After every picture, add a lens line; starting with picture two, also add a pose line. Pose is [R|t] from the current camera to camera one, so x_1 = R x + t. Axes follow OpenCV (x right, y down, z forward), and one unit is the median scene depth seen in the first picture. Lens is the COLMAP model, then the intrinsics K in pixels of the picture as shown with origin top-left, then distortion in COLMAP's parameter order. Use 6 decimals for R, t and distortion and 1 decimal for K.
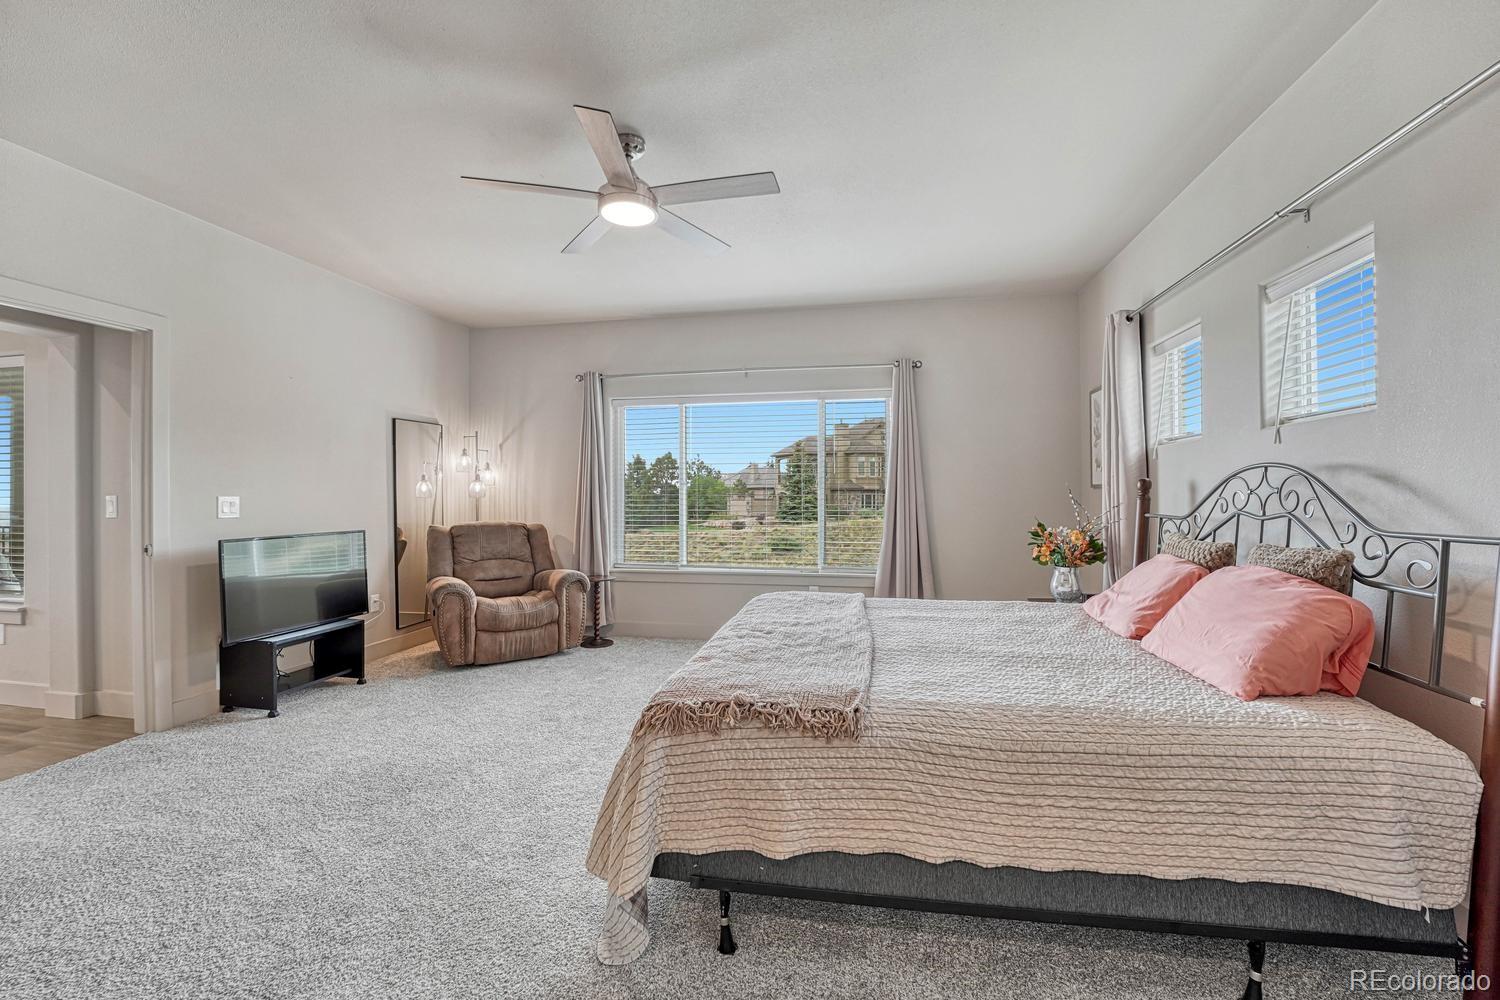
lens RADIAL K [[636.8, 0, 750.0], [0, 636.8, 500.0], [0, 0, 1]] dist [-0.017743, -0.000006]
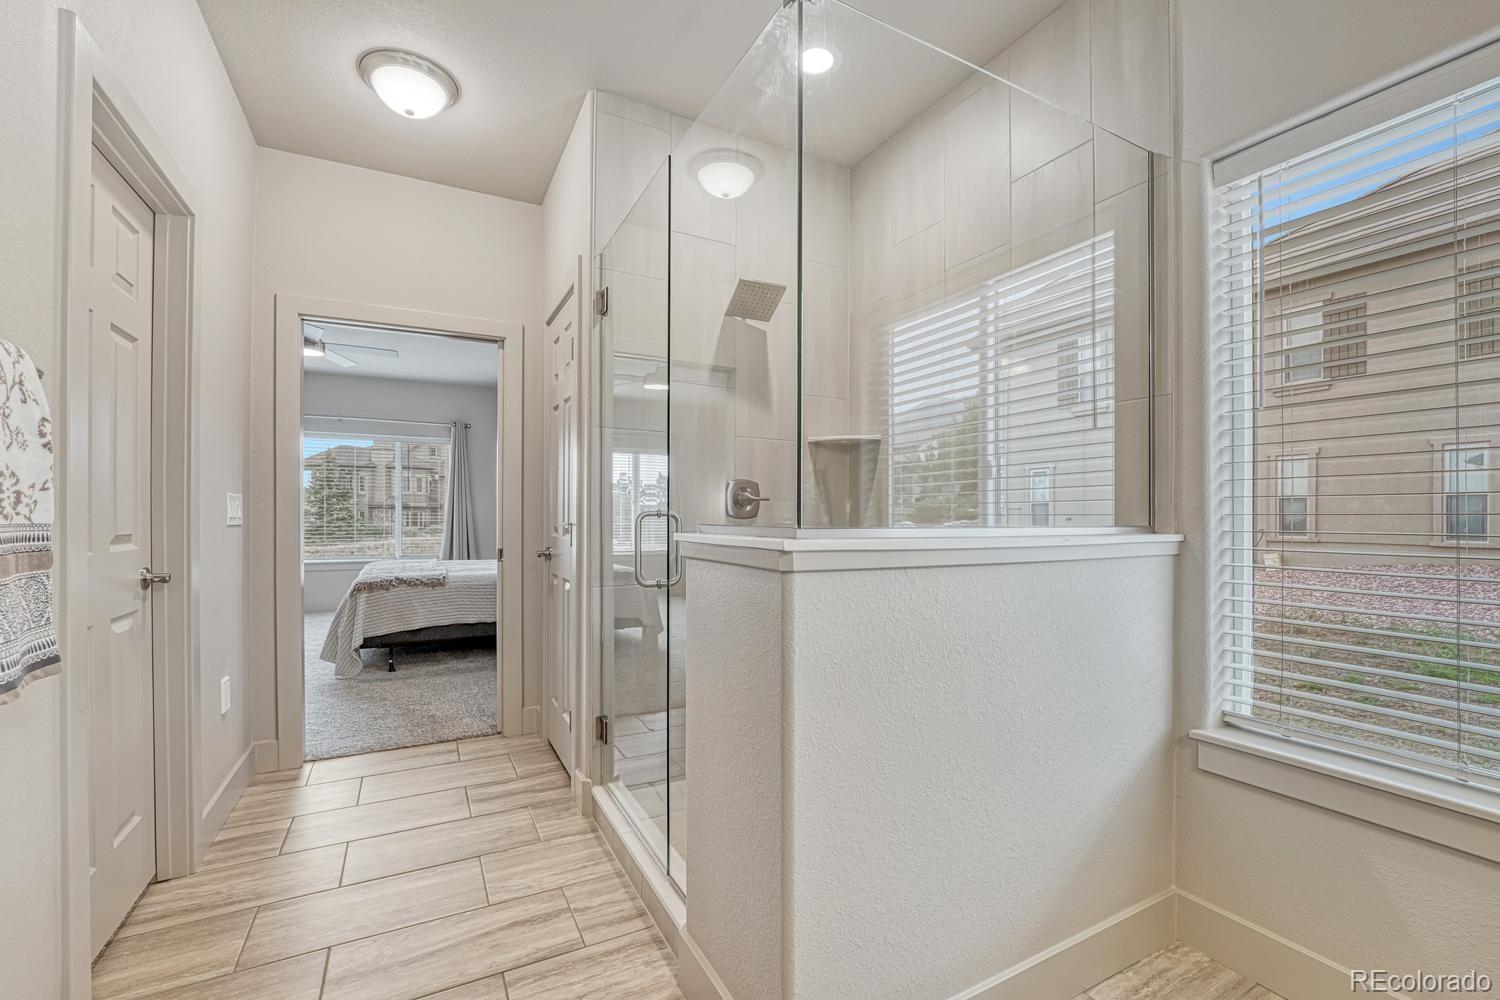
lens RADIAL K [[636.8, 0, 750.0], [0, 636.8, 500.0], [0, 0, 1]] dist [-0.017743, -0.000006]
pose [[0.782352, 0.016011, 0.622631, -0.478508], [0.002035, 0.999598, -0.028262, 0.054521], [-0.622834, 0.023378, 0.782005, -1.875784]]
